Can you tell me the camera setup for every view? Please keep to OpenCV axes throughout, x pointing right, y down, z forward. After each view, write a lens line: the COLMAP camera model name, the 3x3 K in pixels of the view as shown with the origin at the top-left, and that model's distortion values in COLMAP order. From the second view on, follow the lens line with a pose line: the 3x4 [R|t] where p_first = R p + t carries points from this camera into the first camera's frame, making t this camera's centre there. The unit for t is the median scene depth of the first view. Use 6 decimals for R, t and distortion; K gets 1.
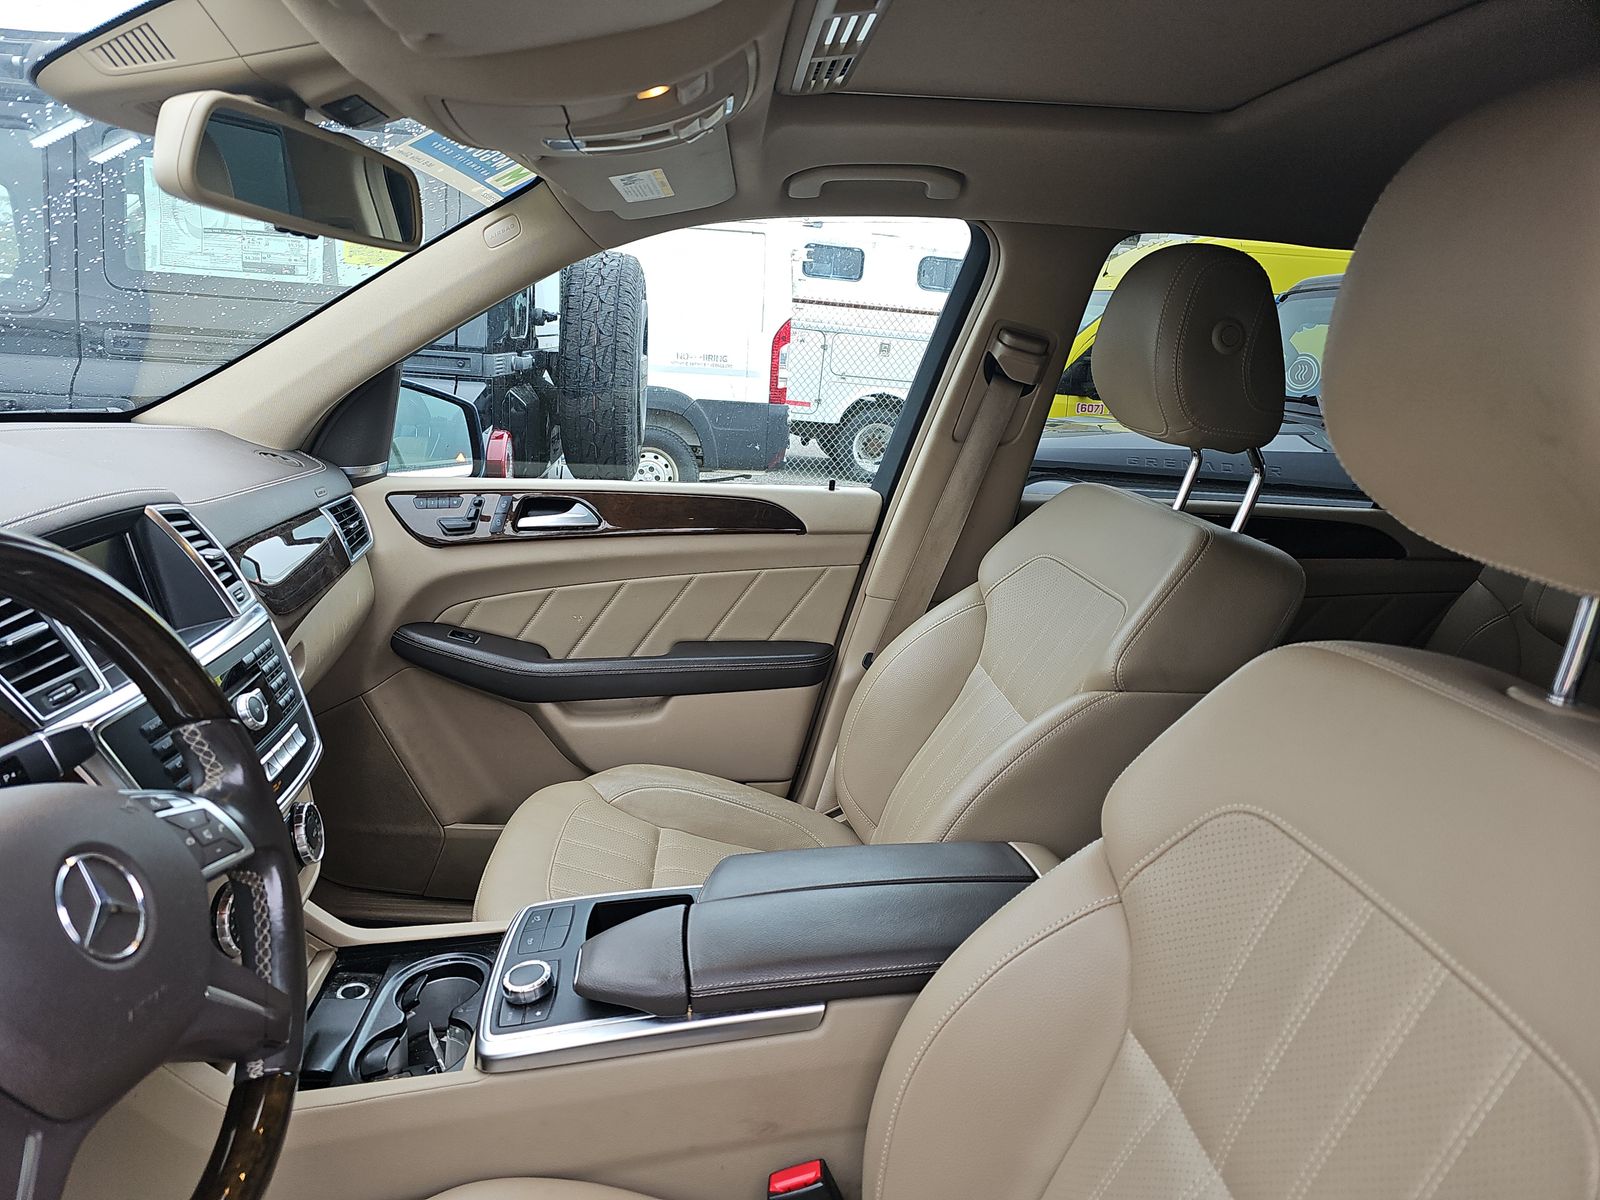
lens RADIAL K [[1021.6, 0, 800.0], [0, 1021.6, 600.0], [0, 0, 1]] dist [0.065966, -0.058716]
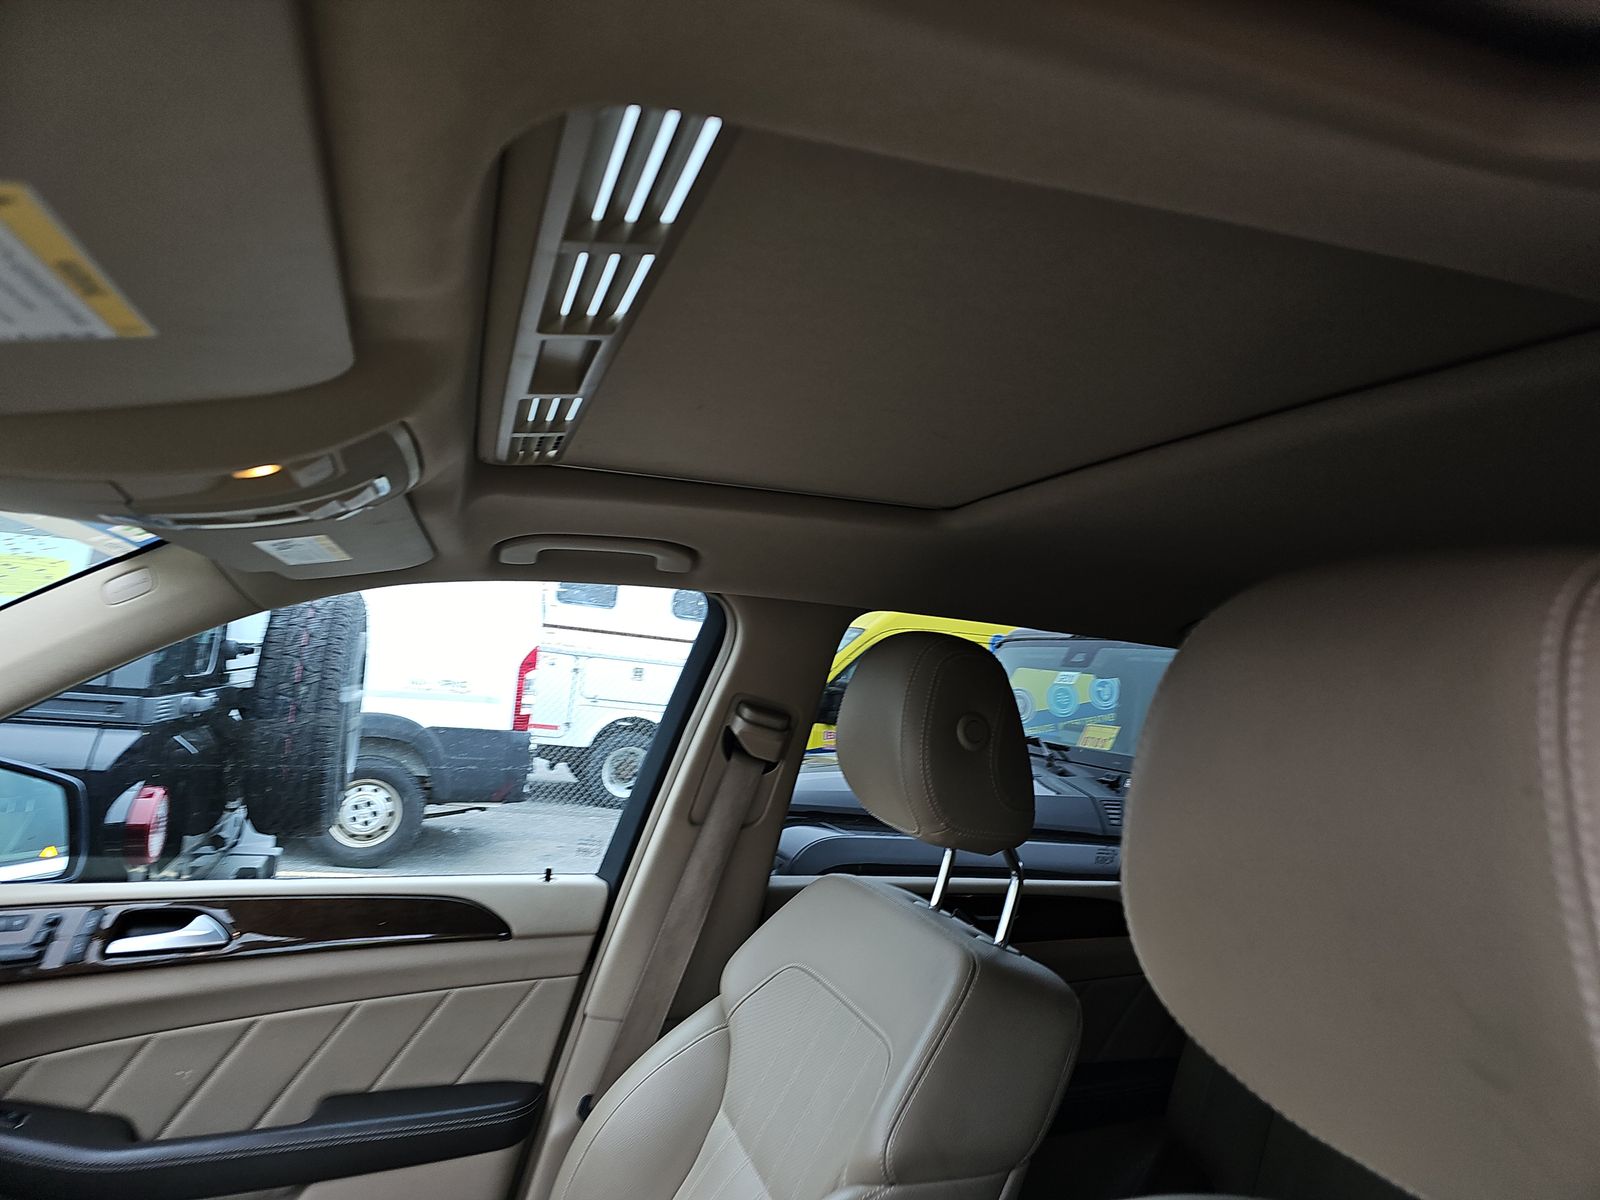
lens RADIAL K [[1021.6, 0, 800.0], [0, 1021.6, 600.0], [0, 0, 1]] dist [0.065966, -0.058716]
pose [[0.972816, 0.033790, 0.229100, 0.031720], [0.036481, 0.954583, -0.295702, -0.070827], [-0.228687, 0.296021, 0.927402, 0.102702]]
